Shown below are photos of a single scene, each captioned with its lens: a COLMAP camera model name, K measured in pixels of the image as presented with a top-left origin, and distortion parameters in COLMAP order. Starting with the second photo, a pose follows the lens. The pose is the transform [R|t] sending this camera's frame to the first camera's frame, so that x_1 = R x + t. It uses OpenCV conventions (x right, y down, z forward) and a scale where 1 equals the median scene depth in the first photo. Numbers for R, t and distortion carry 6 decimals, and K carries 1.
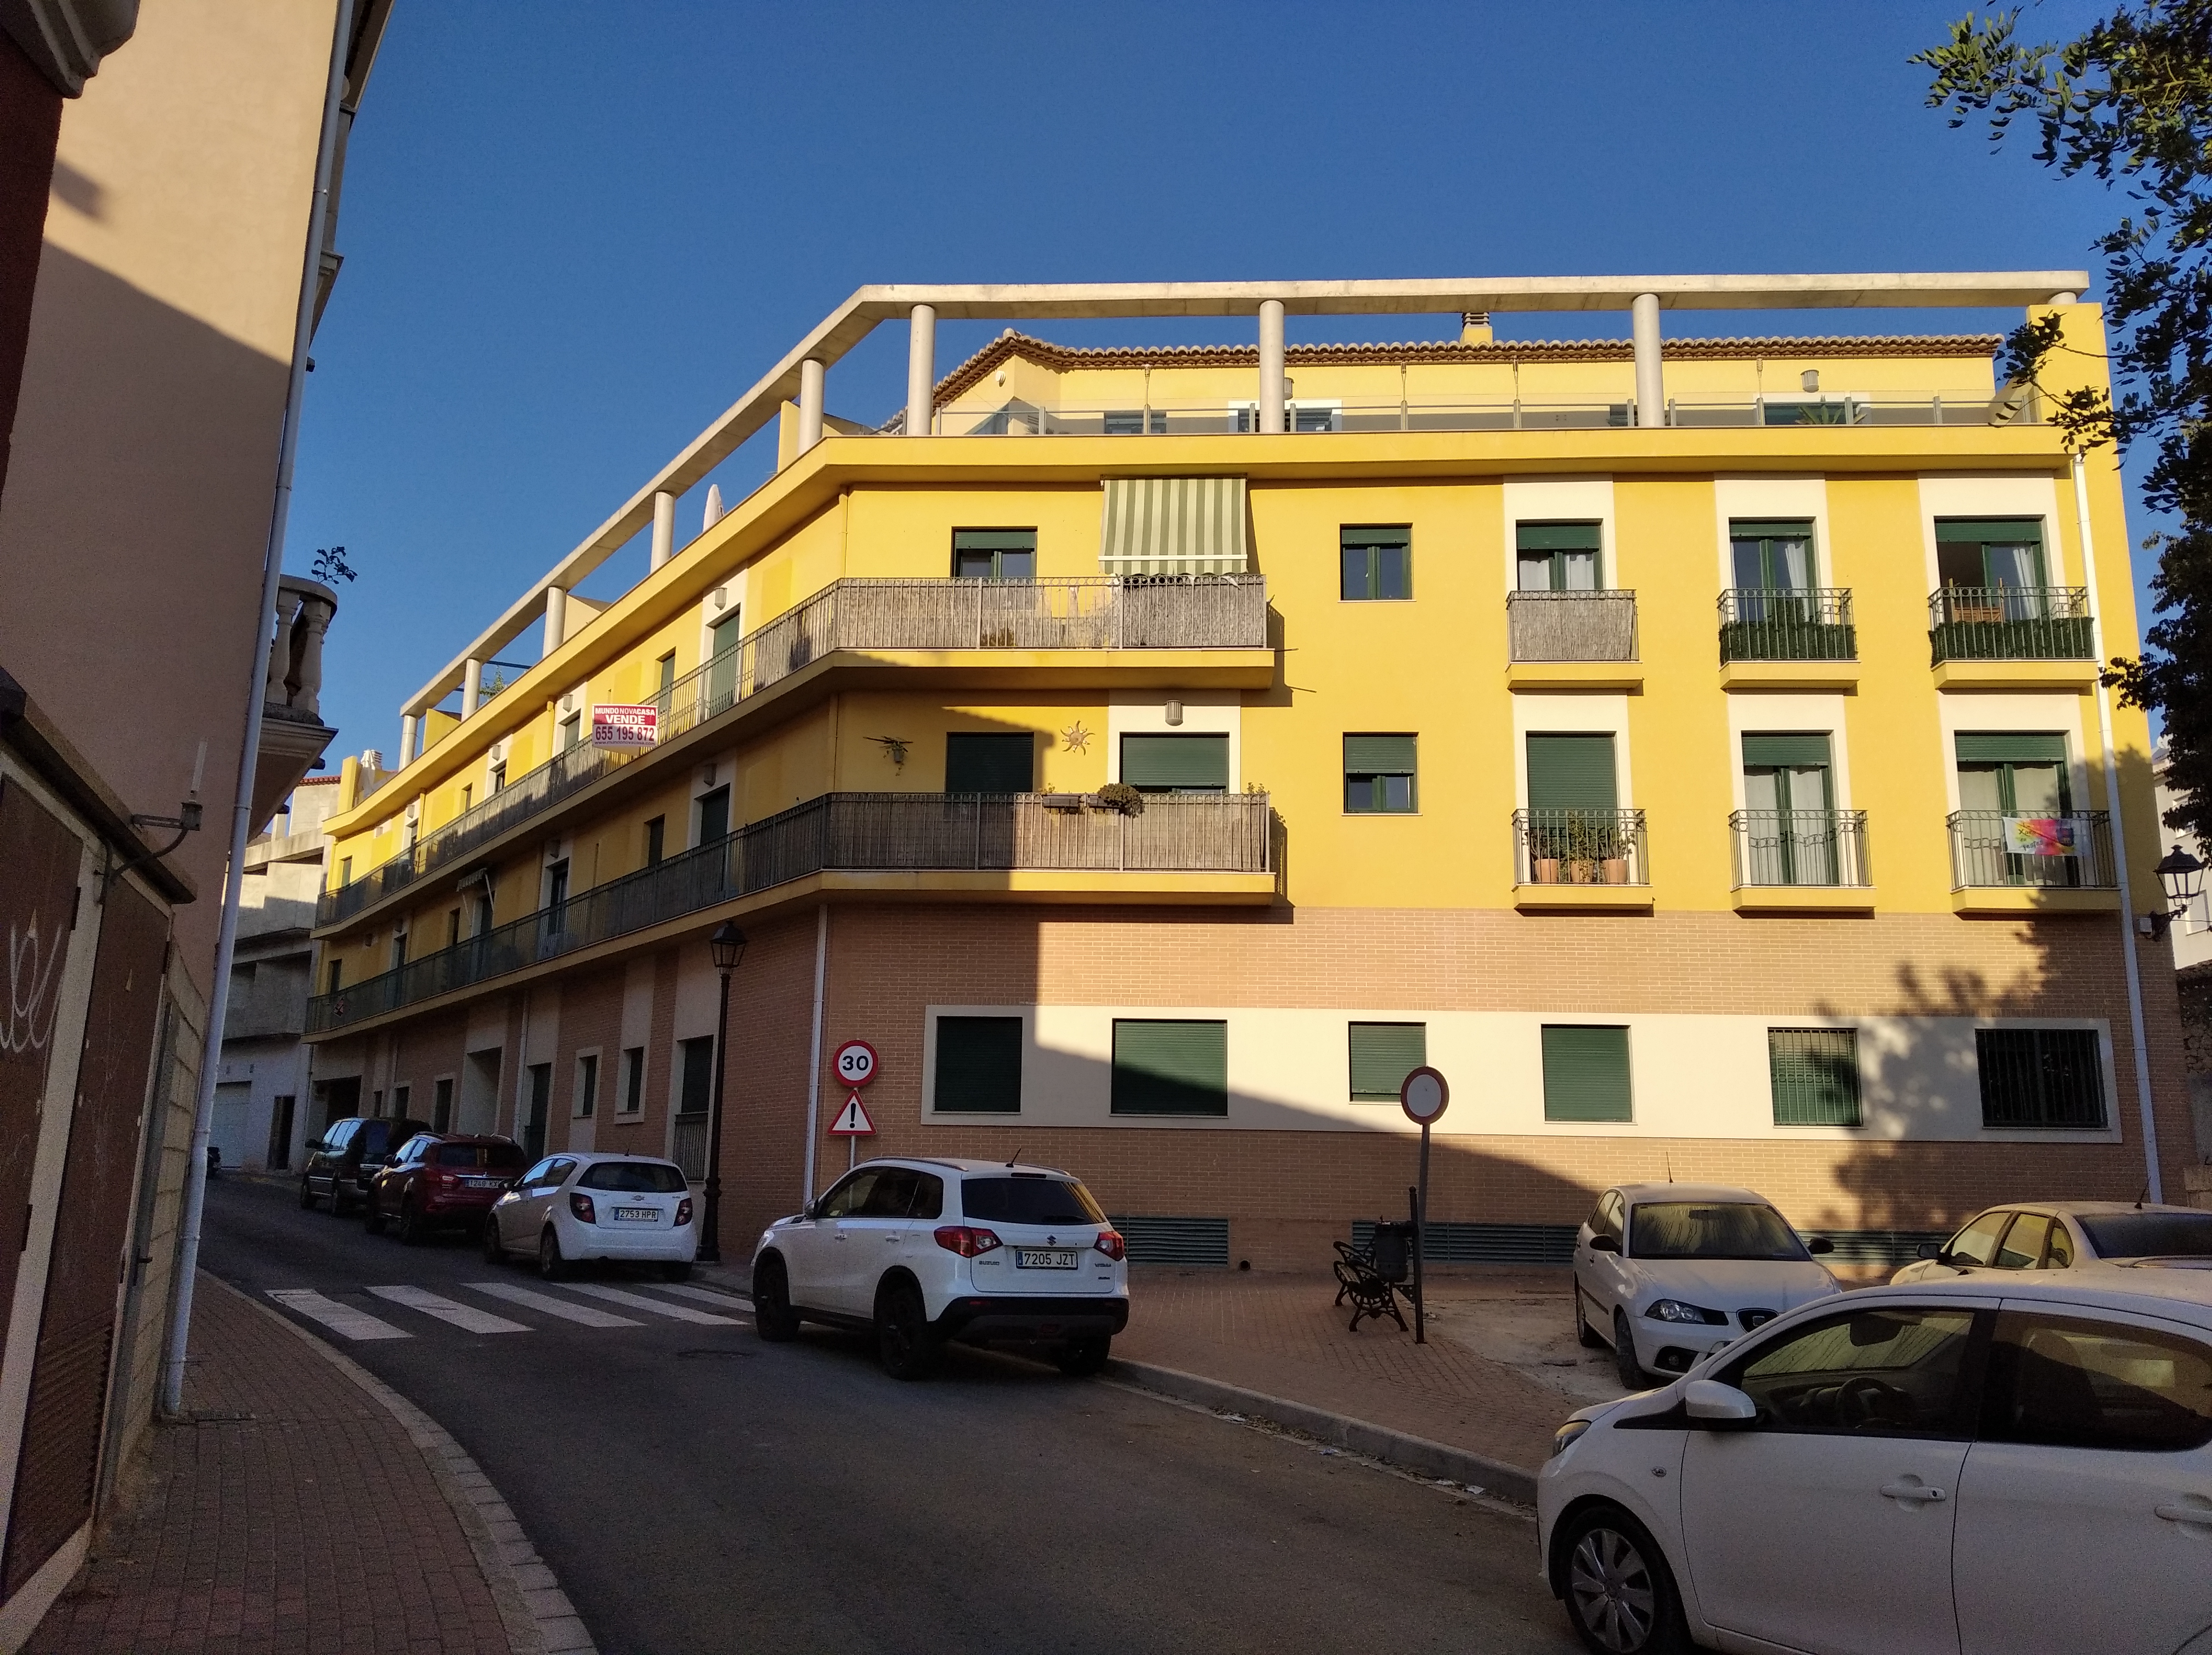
lens RADIAL K [[1721.9, 0, 1106.0], [0, 1721.9, 827.5], [0, 0, 1]] dist [0.002897, -0.050882]
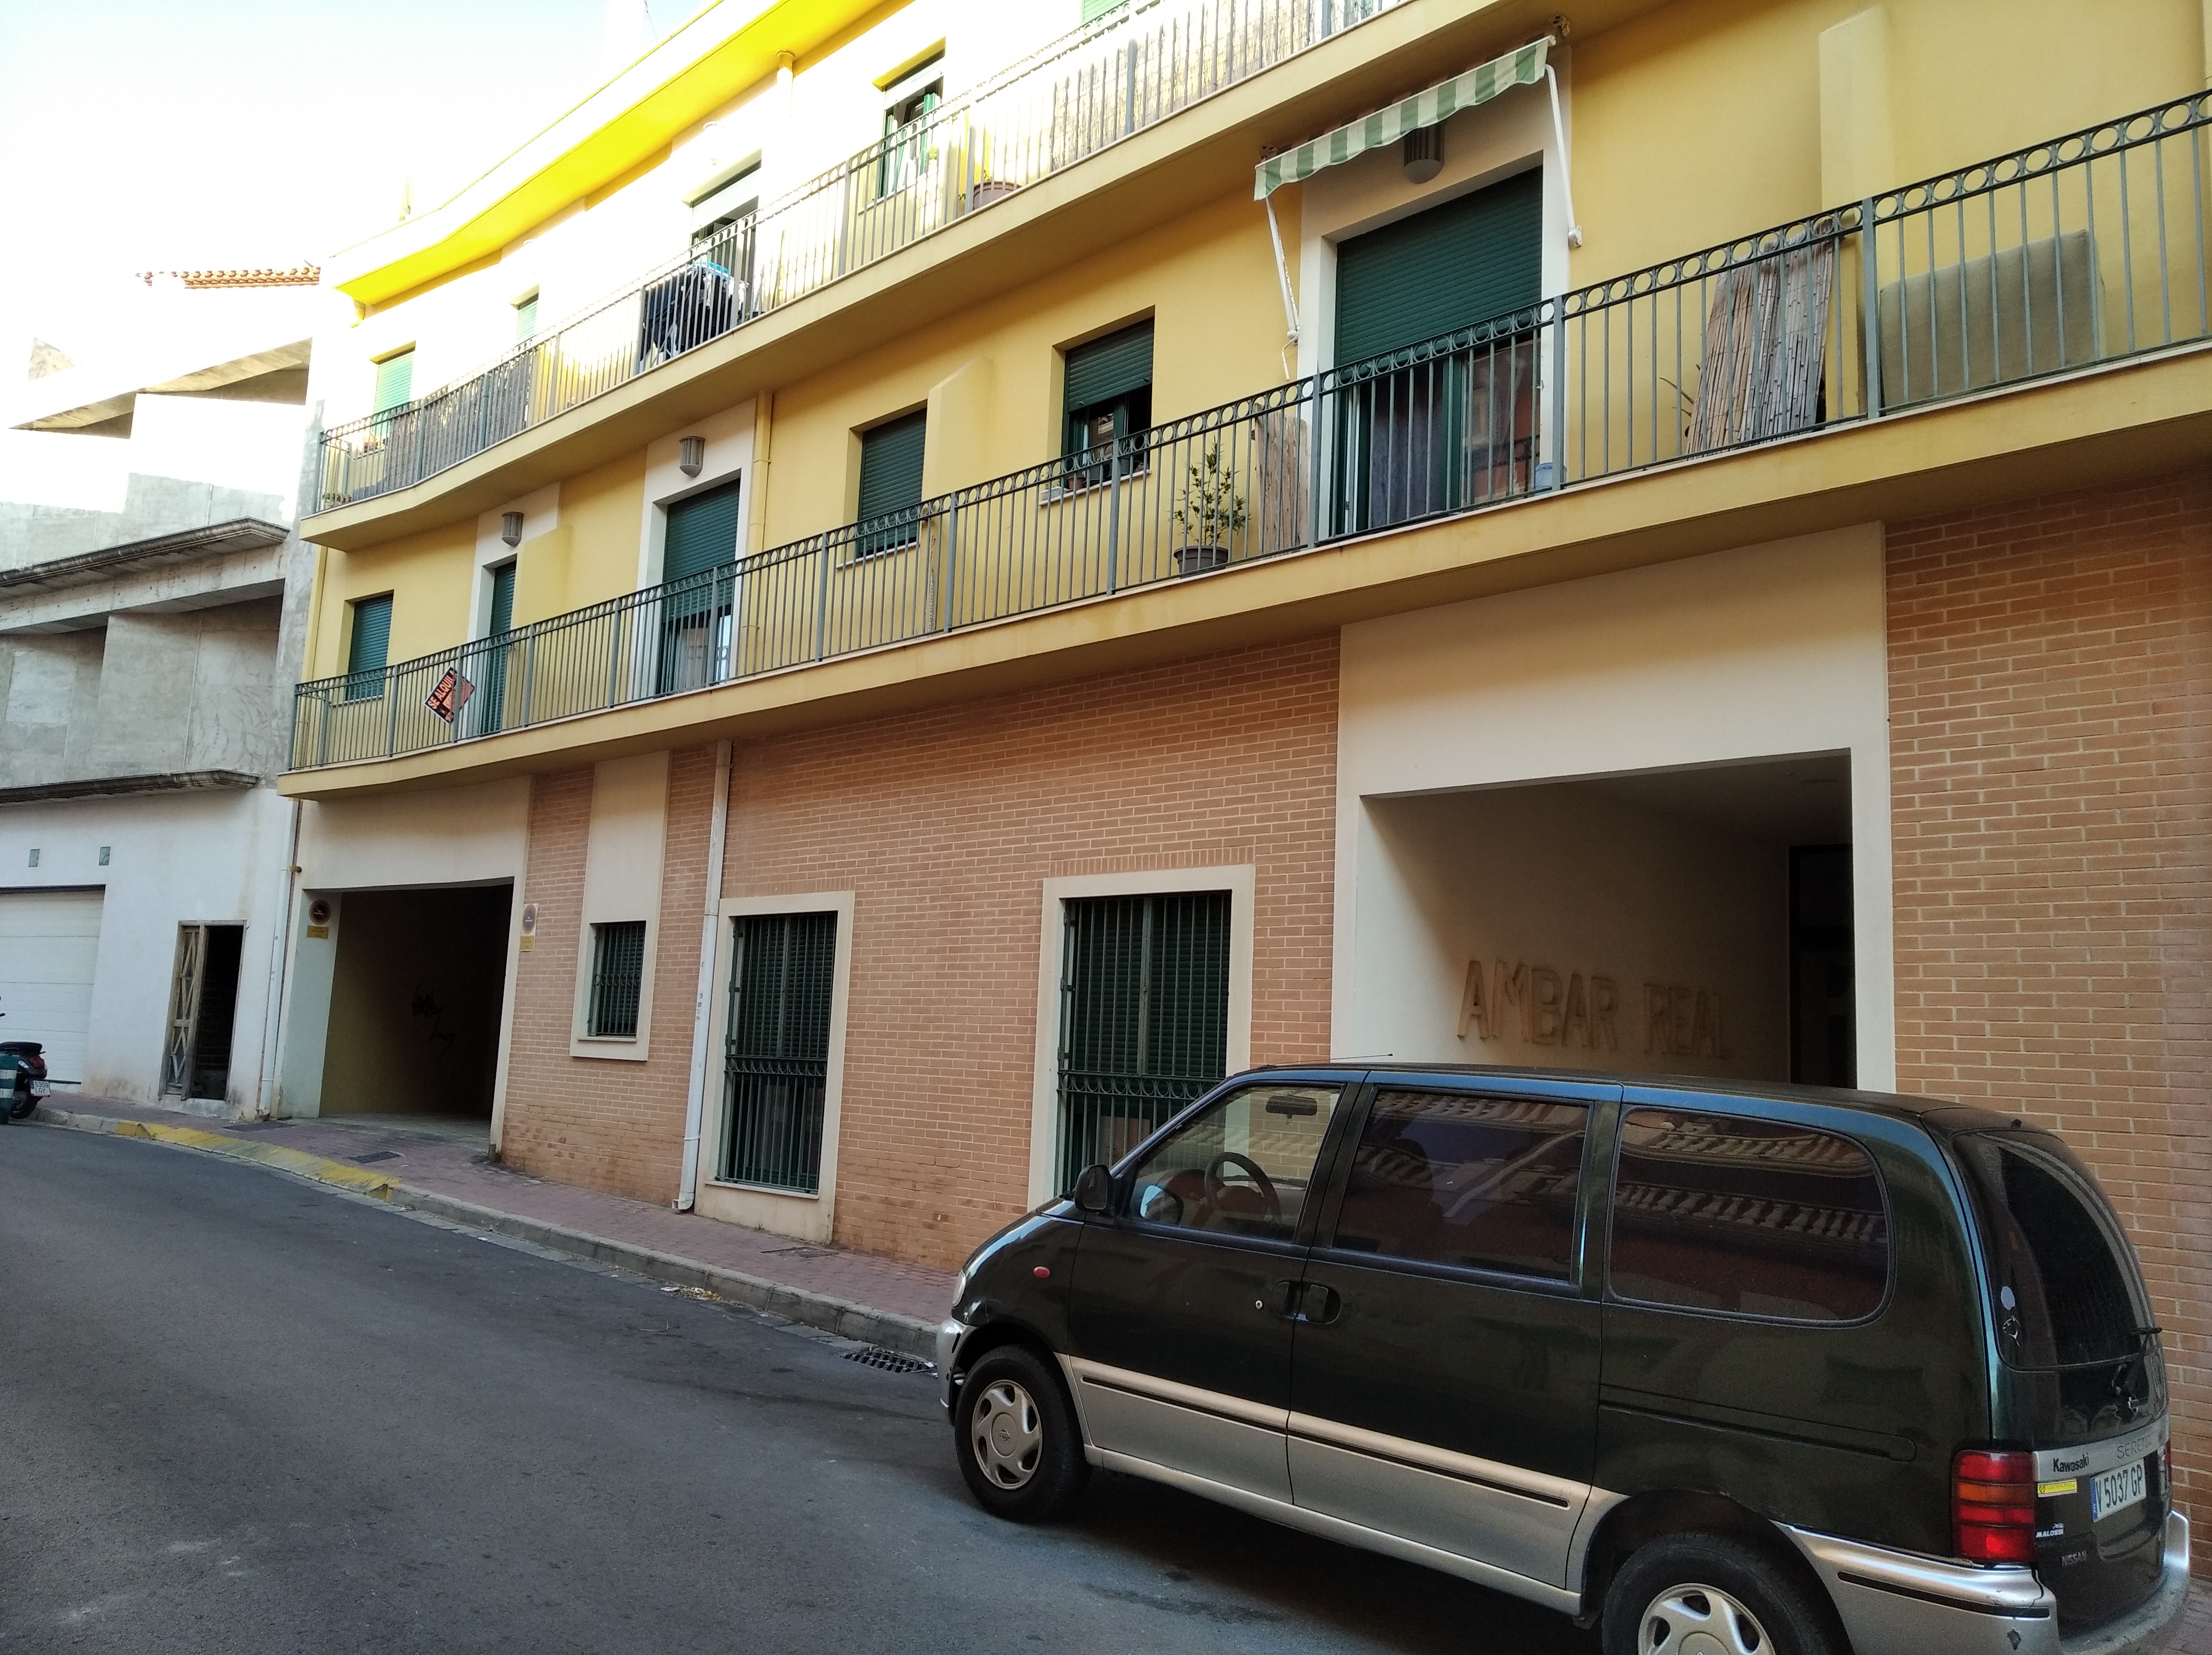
lens RADIAL K [[1767.5, 0, 1106.0], [0, 1767.5, 827.5], [0, 0, 1]] dist [0.001792, 0.007202]
pose [[0.986176, 0.046267, 0.159112, -0.334618], [-0.059173, 0.995246, 0.077356, 0.087703], [-0.154777, -0.085702, 0.984225, 0.548069]]
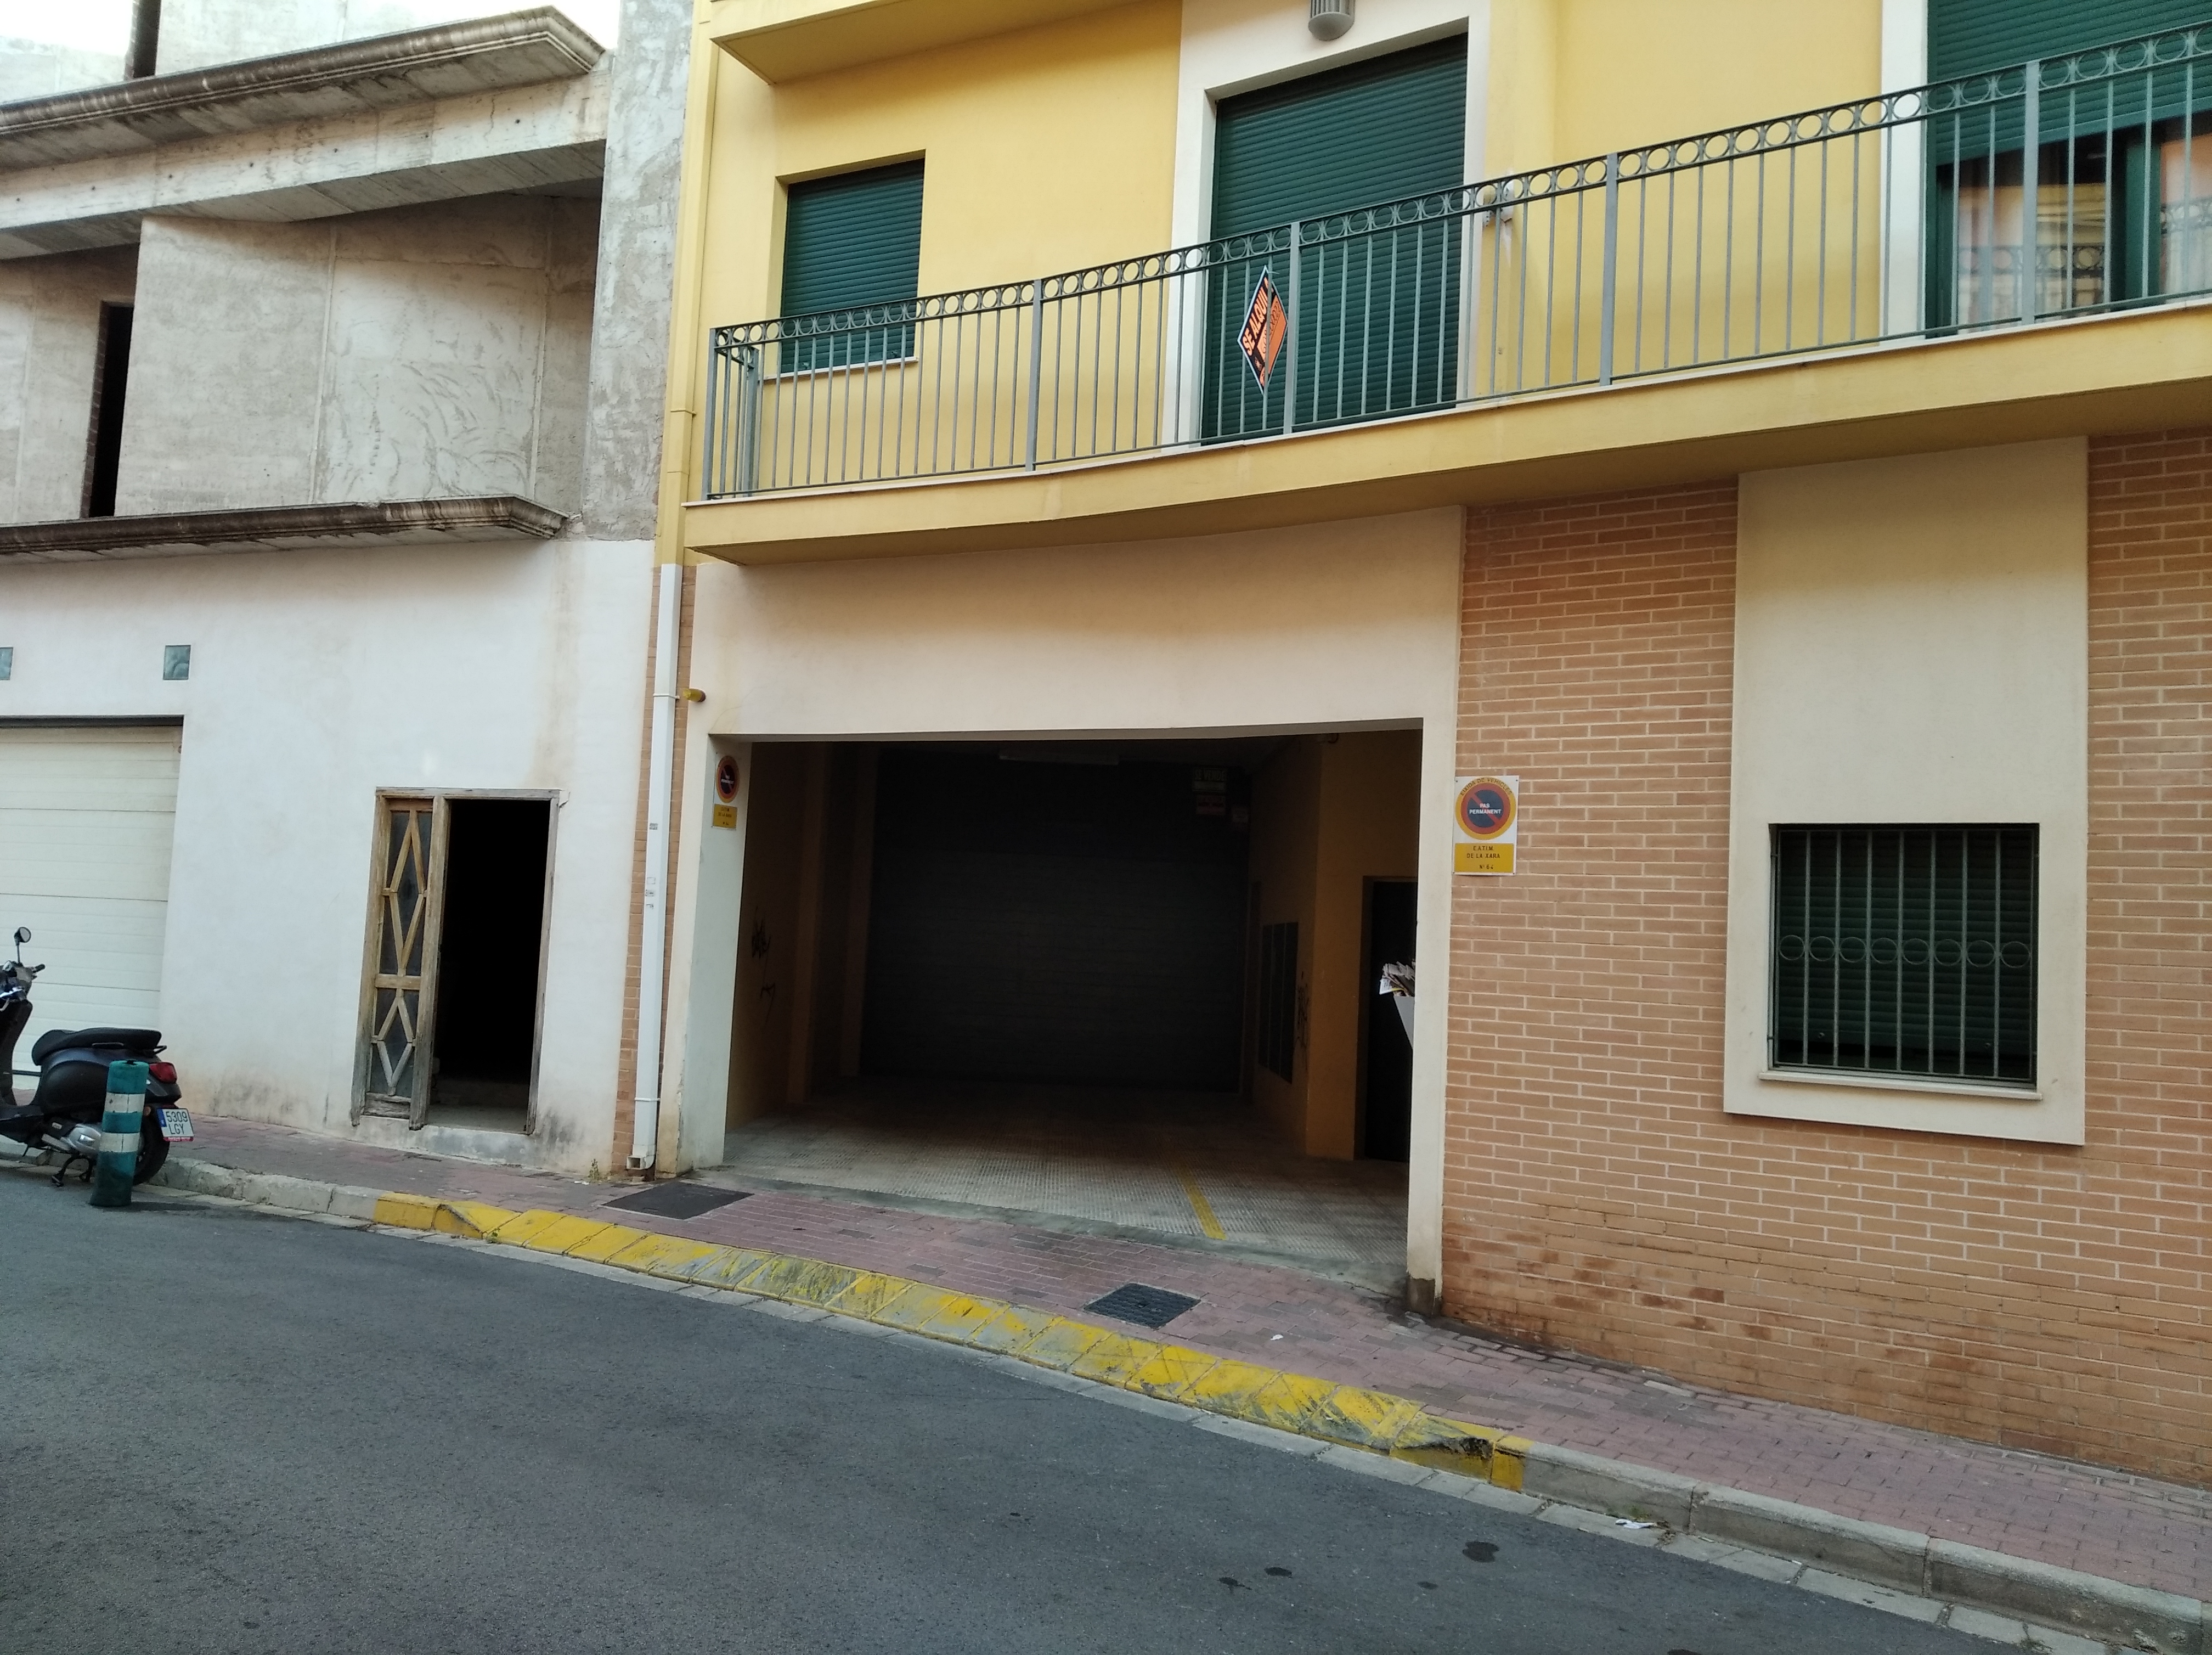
lens RADIAL K [[1767.4, 0, 1106.0], [0, 1767.4, 827.5], [0, 0, 1]] dist [-0.007467, 0.009667]
pose [[0.935146, 0.052484, 0.350353, -0.481805], [-0.104008, 0.986057, 0.129900, 0.123411], [-0.338650, -0.157915, 0.927566, 0.765705]]
